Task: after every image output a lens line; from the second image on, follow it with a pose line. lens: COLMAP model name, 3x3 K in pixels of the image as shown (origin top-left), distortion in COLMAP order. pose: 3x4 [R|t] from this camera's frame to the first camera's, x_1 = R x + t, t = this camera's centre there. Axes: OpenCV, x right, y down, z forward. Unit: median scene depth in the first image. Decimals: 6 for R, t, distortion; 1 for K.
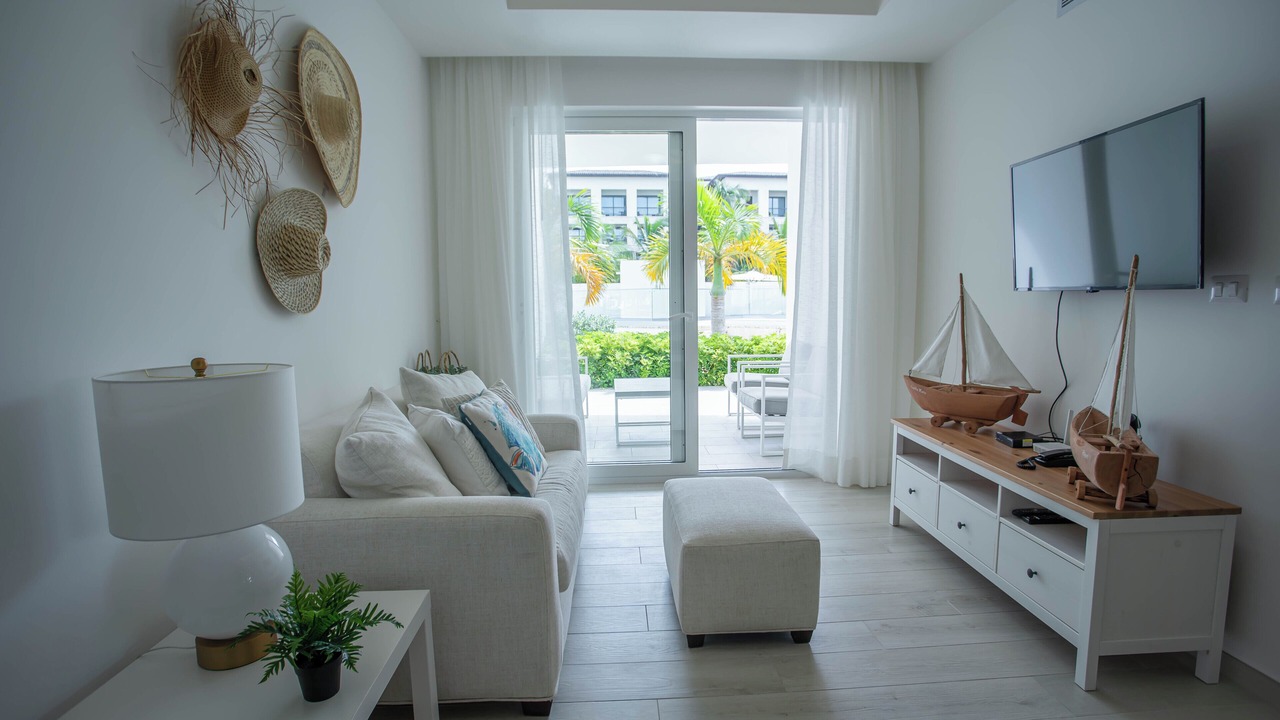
lens RADIAL K [[629.7, 0, 646.5], [0, 629.7, 369.1], [0, 0, 1]] dist [-0.085544, 0.035207]
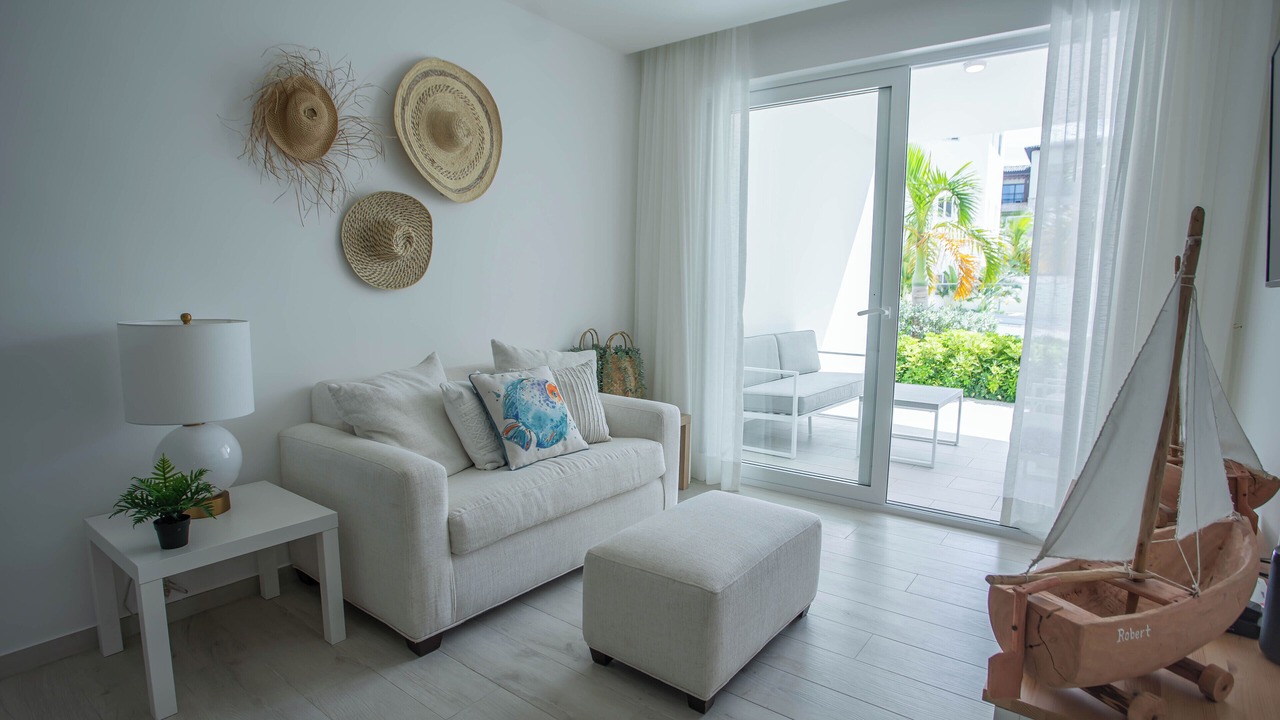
lens RADIAL K [[629.7, 0, 646.5], [0, 629.7, 369.1], [0, 0, 1]] dist [-0.085544, 0.035207]
pose [[0.762153, 0.106377, -0.638598, 0.511044], [-0.096103, 0.994069, 0.050893, -0.030122], [0.640224, 0.022583, 0.767856, 0.257346]]
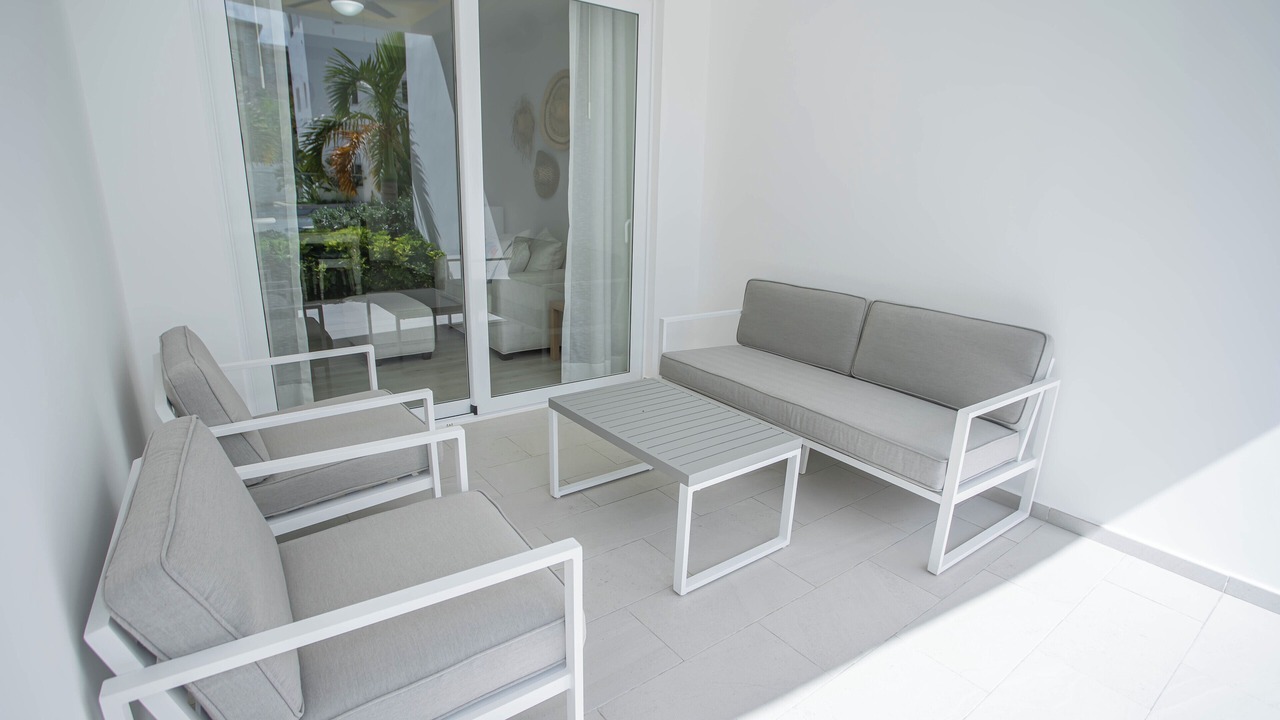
lens RADIAL K [[629.7, 0, 646.5], [0, 629.7, 369.1], [0, 0, 1]] dist [-0.085544, 0.035207]
pose [[-0.824185, 0.146689, -0.546993, 0.495939], [-0.084741, 0.923053, 0.375222, -0.337320], [0.559944, 0.355605, -0.748336, 2.620949]]
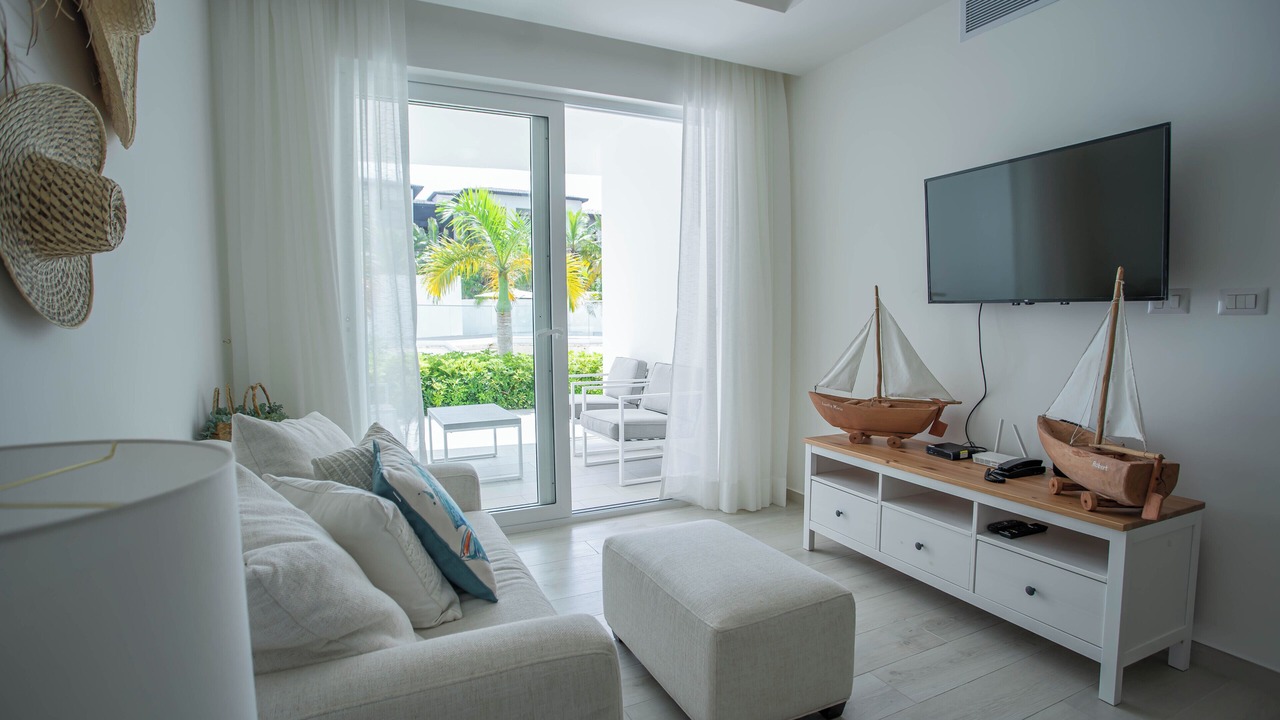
lens RADIAL K [[629.7, 0, 646.5], [0, 629.7, 369.1], [0, 0, 1]] dist [-0.085544, 0.035207]
pose [[0.920953, -0.028391, 0.388637, -0.224834], [0.039478, 0.999009, -0.020570, -0.017322], [-0.387668, 0.034287, 0.921161, 0.245324]]
